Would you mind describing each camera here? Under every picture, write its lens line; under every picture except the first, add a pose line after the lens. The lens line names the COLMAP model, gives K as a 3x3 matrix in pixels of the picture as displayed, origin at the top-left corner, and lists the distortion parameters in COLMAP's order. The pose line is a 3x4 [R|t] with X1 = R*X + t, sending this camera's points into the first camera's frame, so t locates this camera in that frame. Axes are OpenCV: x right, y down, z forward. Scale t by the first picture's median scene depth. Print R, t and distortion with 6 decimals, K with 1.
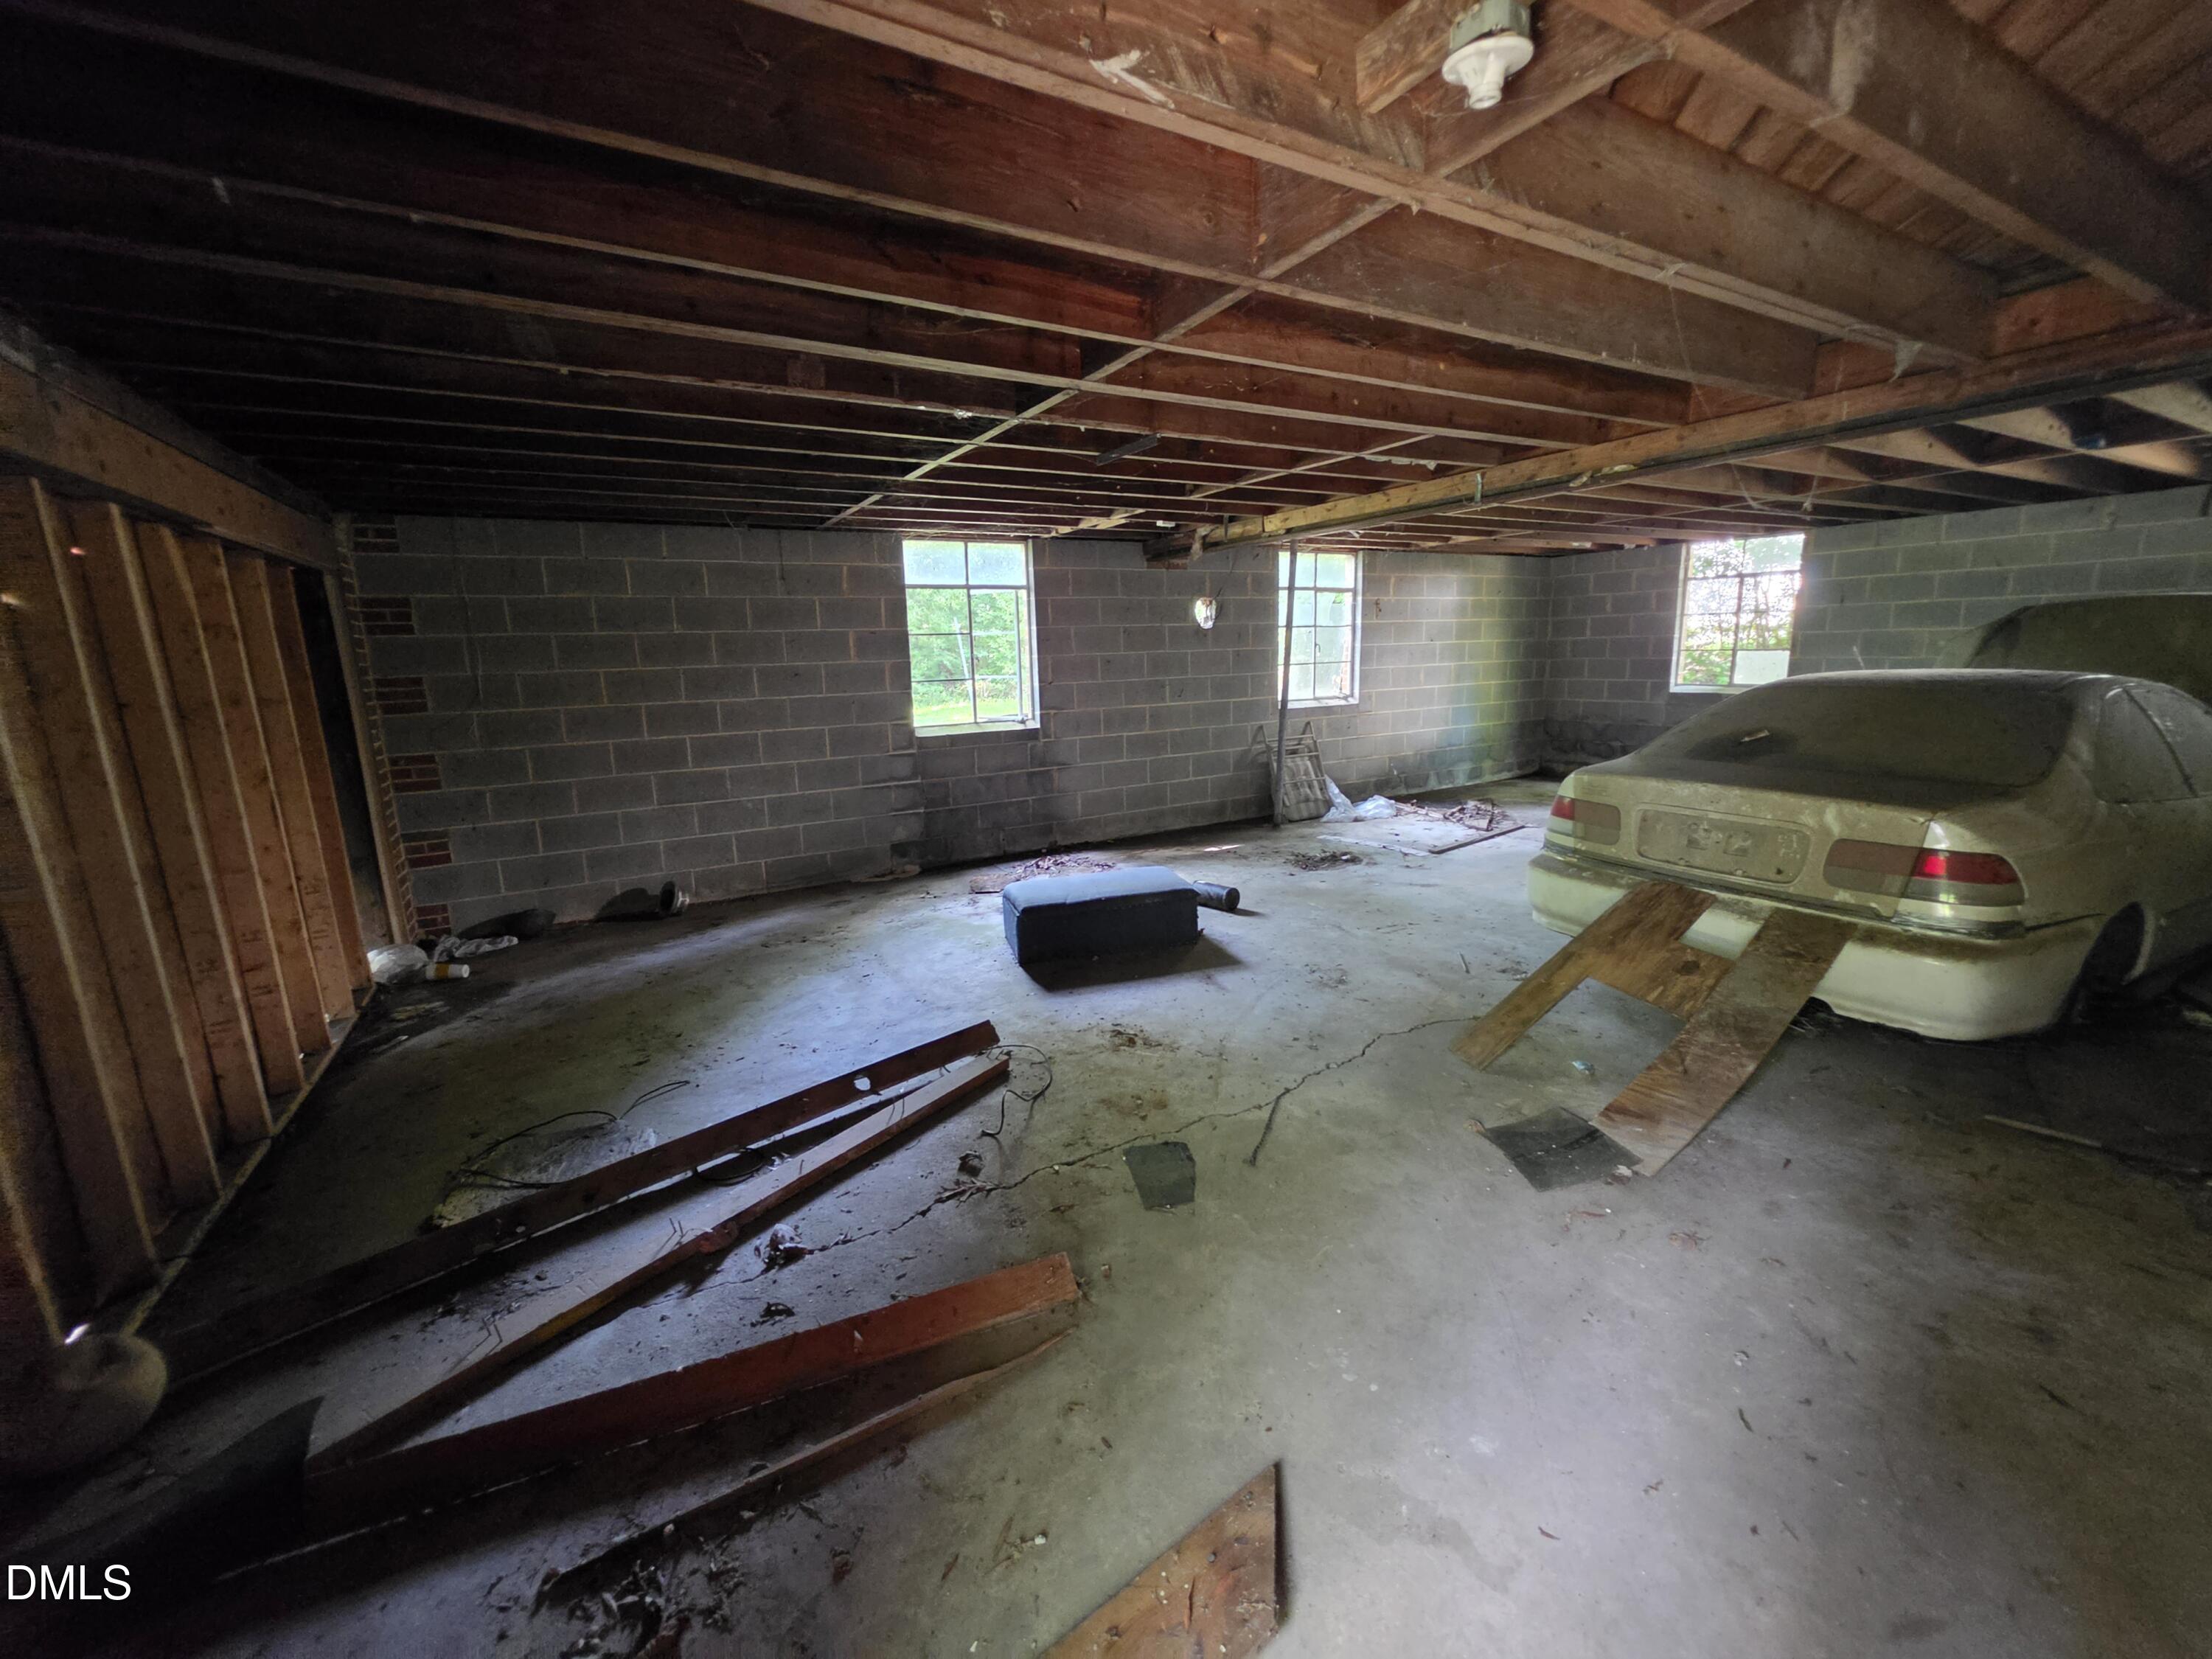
lens RADIAL K [[895.9, 0, 1119.1], [0, 895.9, 819.2], [0, 0, 1]] dist [-0.003746, -0.000006]
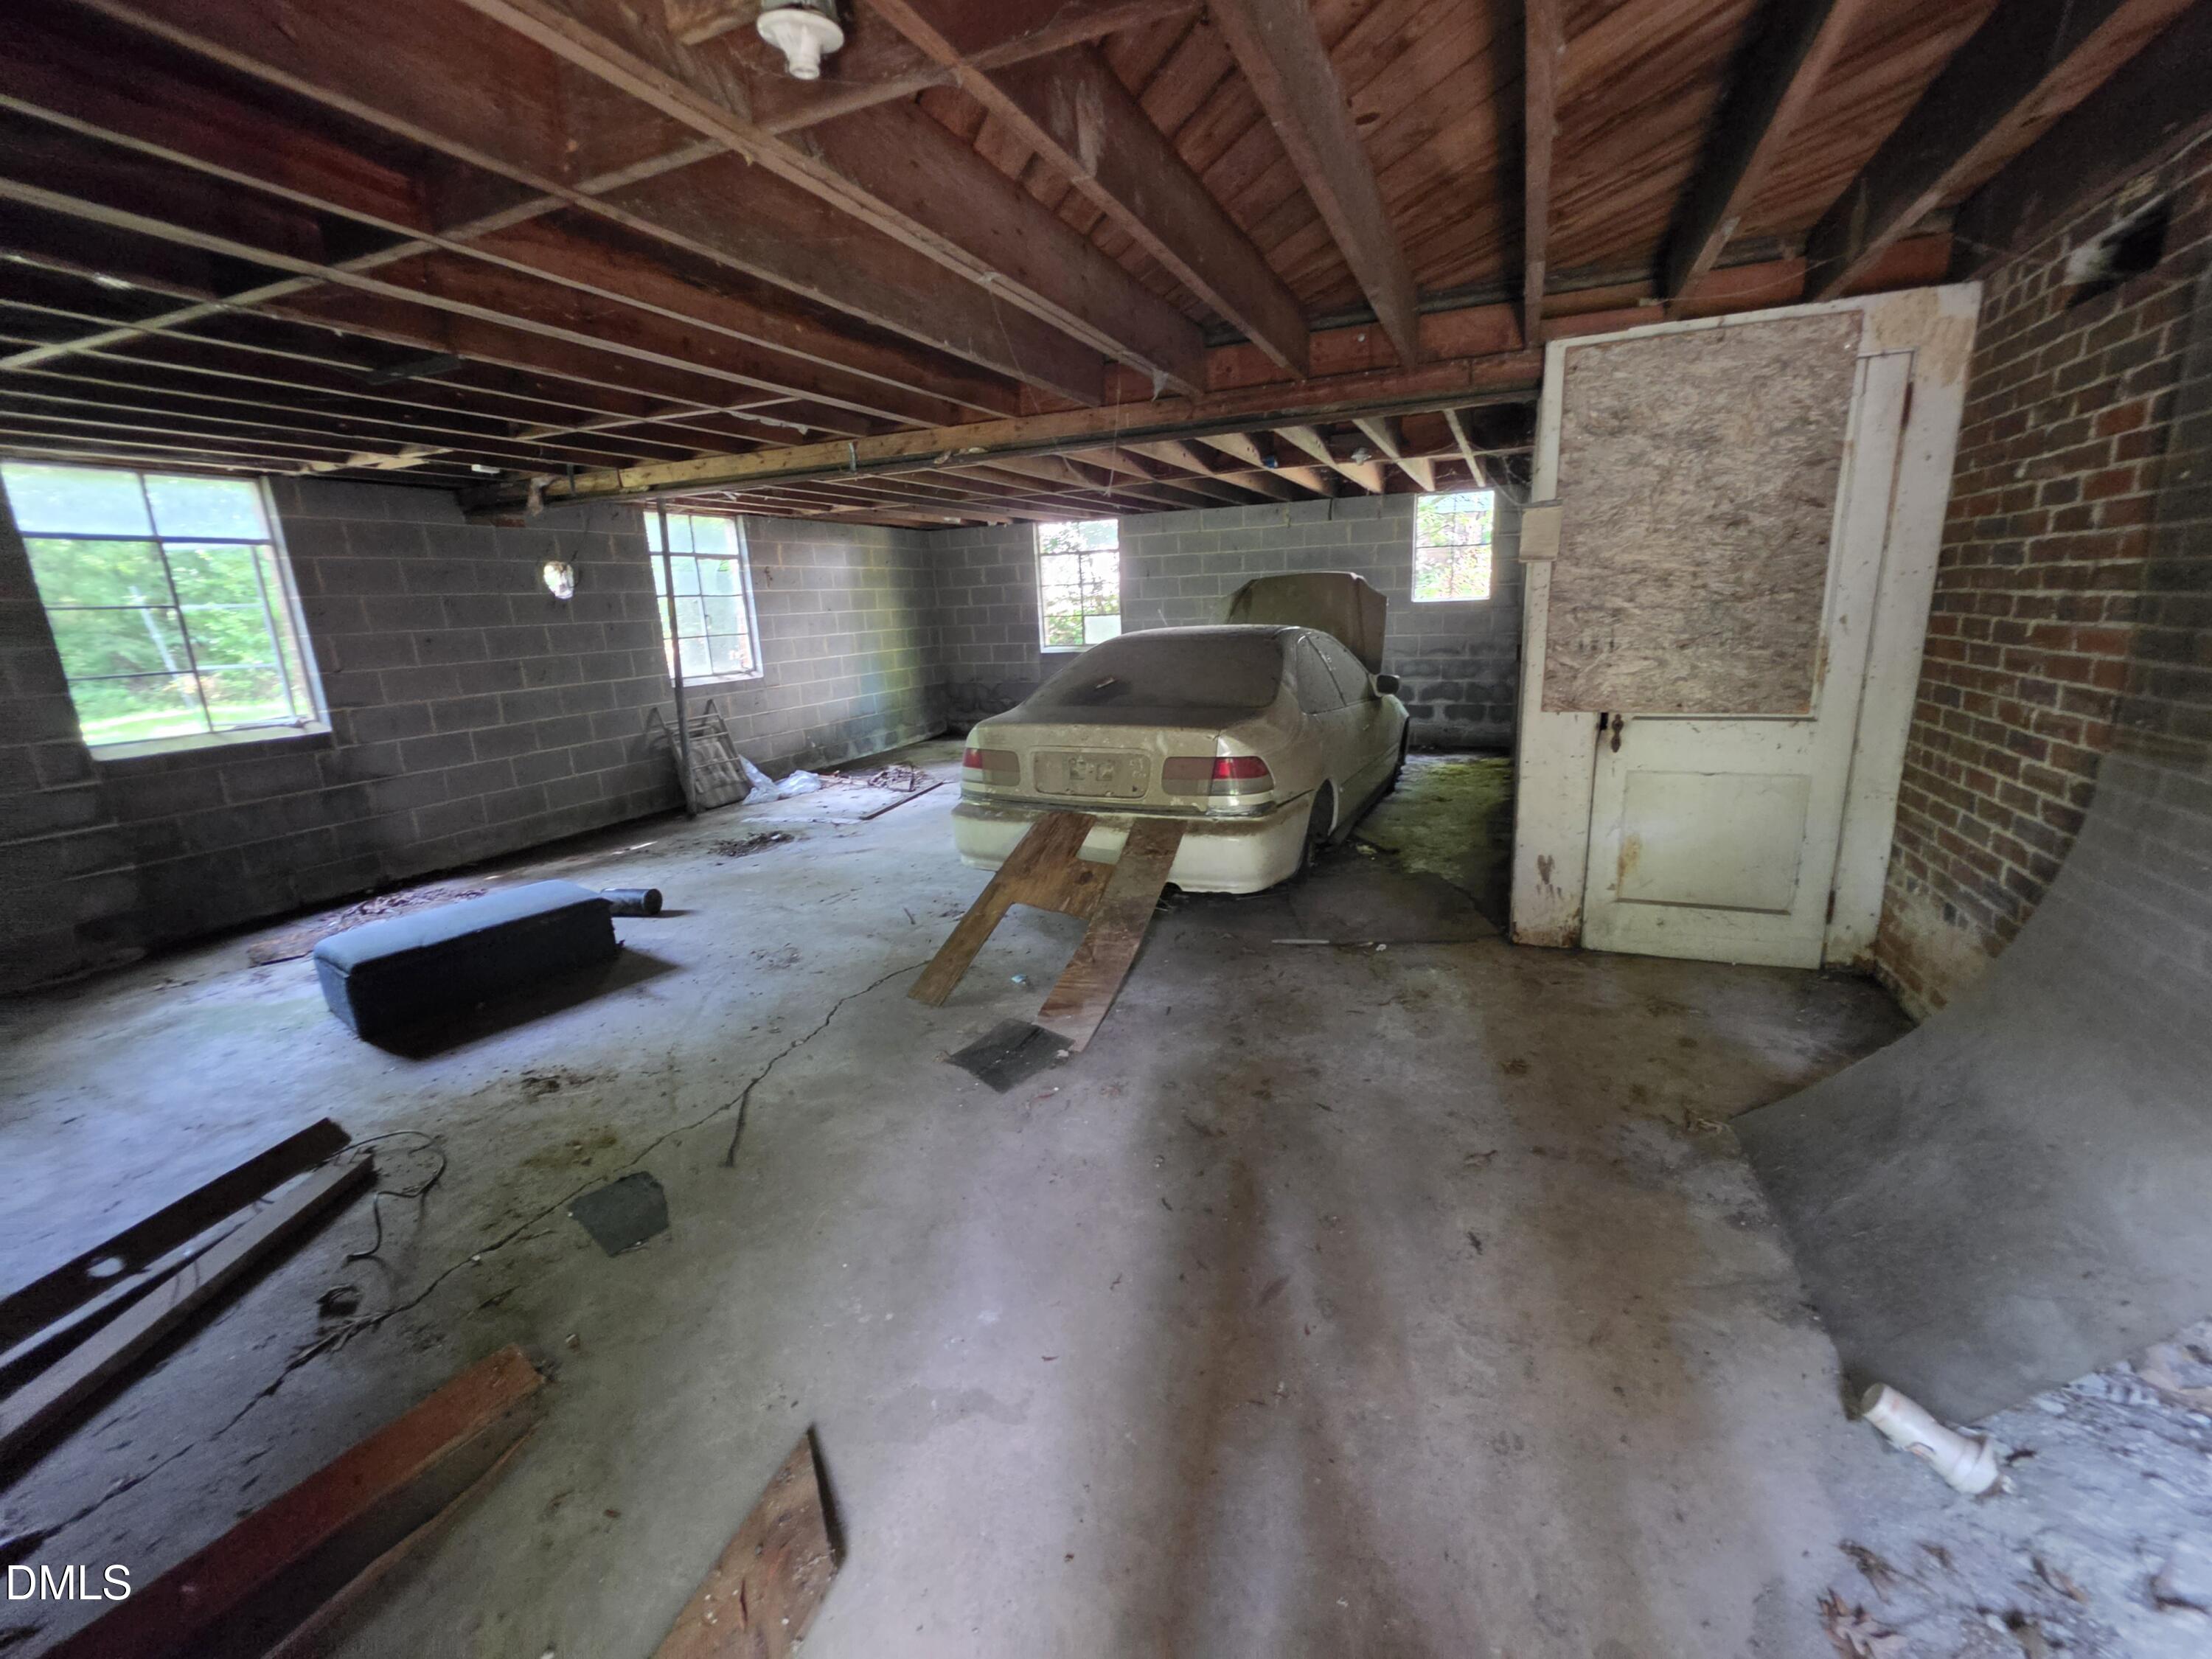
lens RADIAL K [[895.9, 0, 1138.5], [0, 895.9, 826.6], [0, 0, 1]] dist [-0.003746, -0.000006]
pose [[0.793287, -0.152591, 0.589416, -0.009447], [0.130179, 0.988207, 0.080626, 0.010032], [-0.594768, 0.012770, 0.803796, -0.018242]]
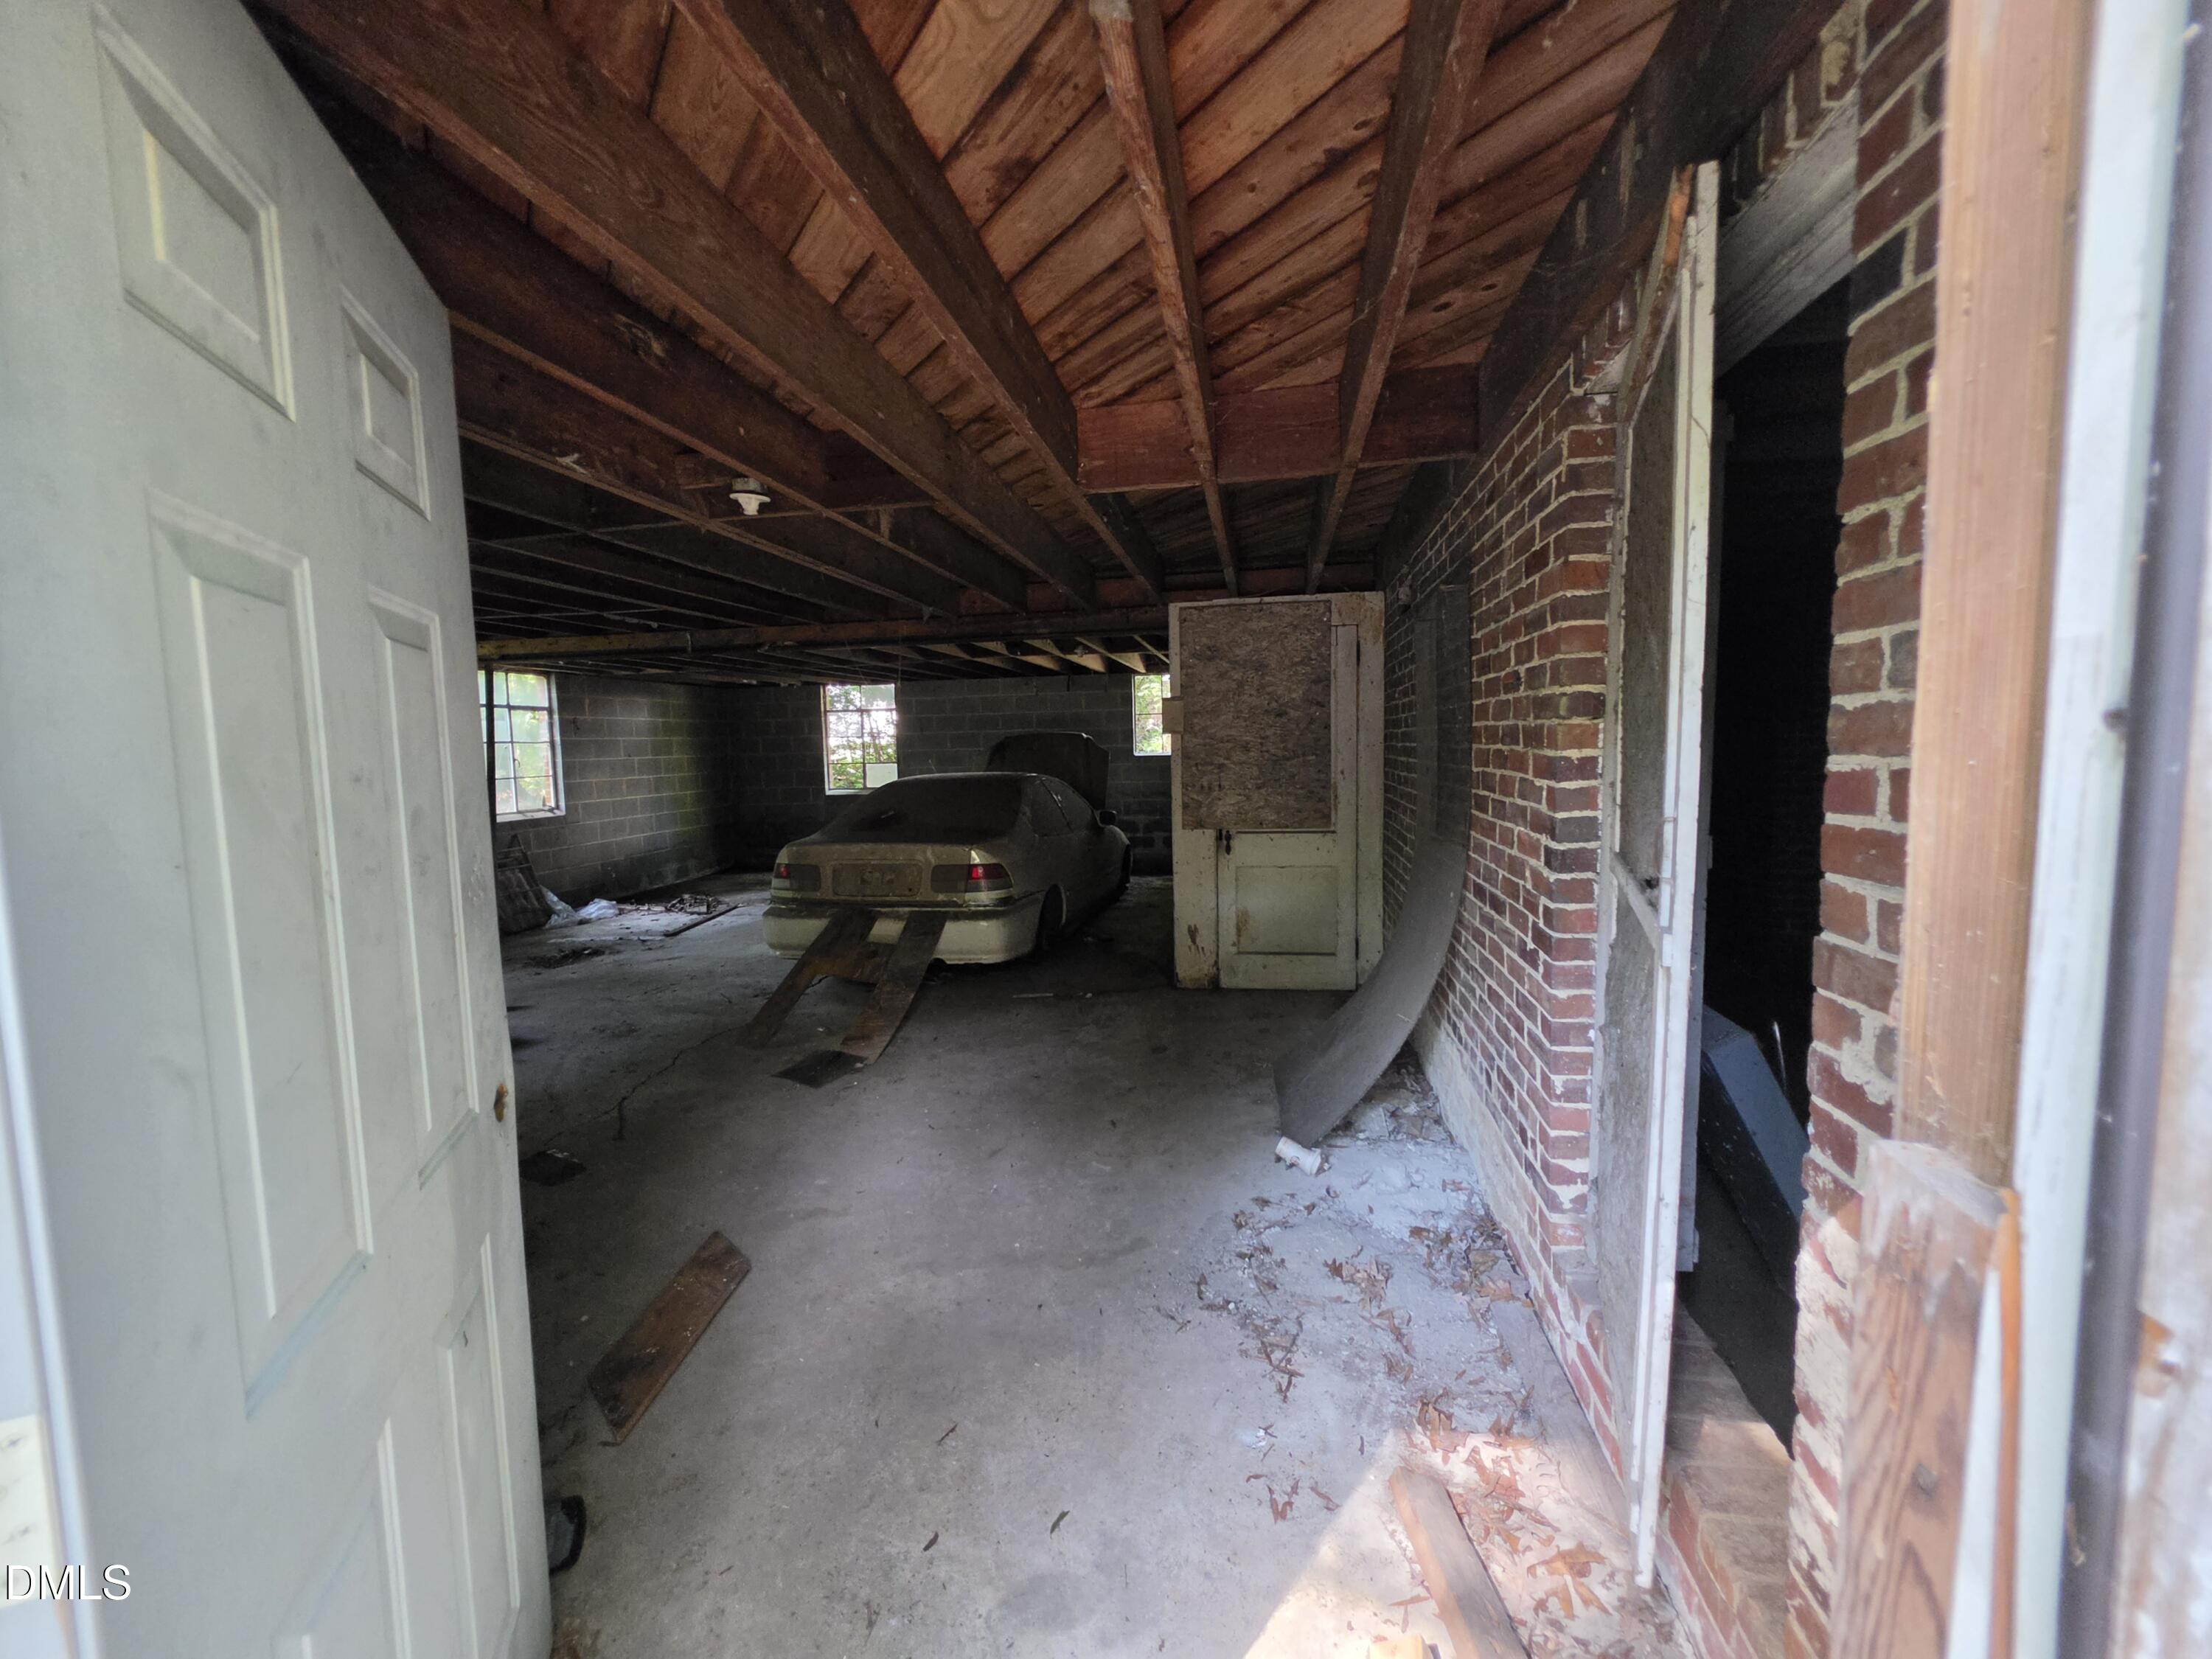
lens RADIAL K [[895.9, 0, 1095.6], [0, 895.9, 832.3], [0, 0, 1]] dist [-0.003746, -0.000006]
pose [[0.656882, -0.061912, 0.751447, -0.318729], [0.145732, 0.988256, -0.045969, 0.083130], [-0.739776, 0.139706, 0.658190, -0.417909]]
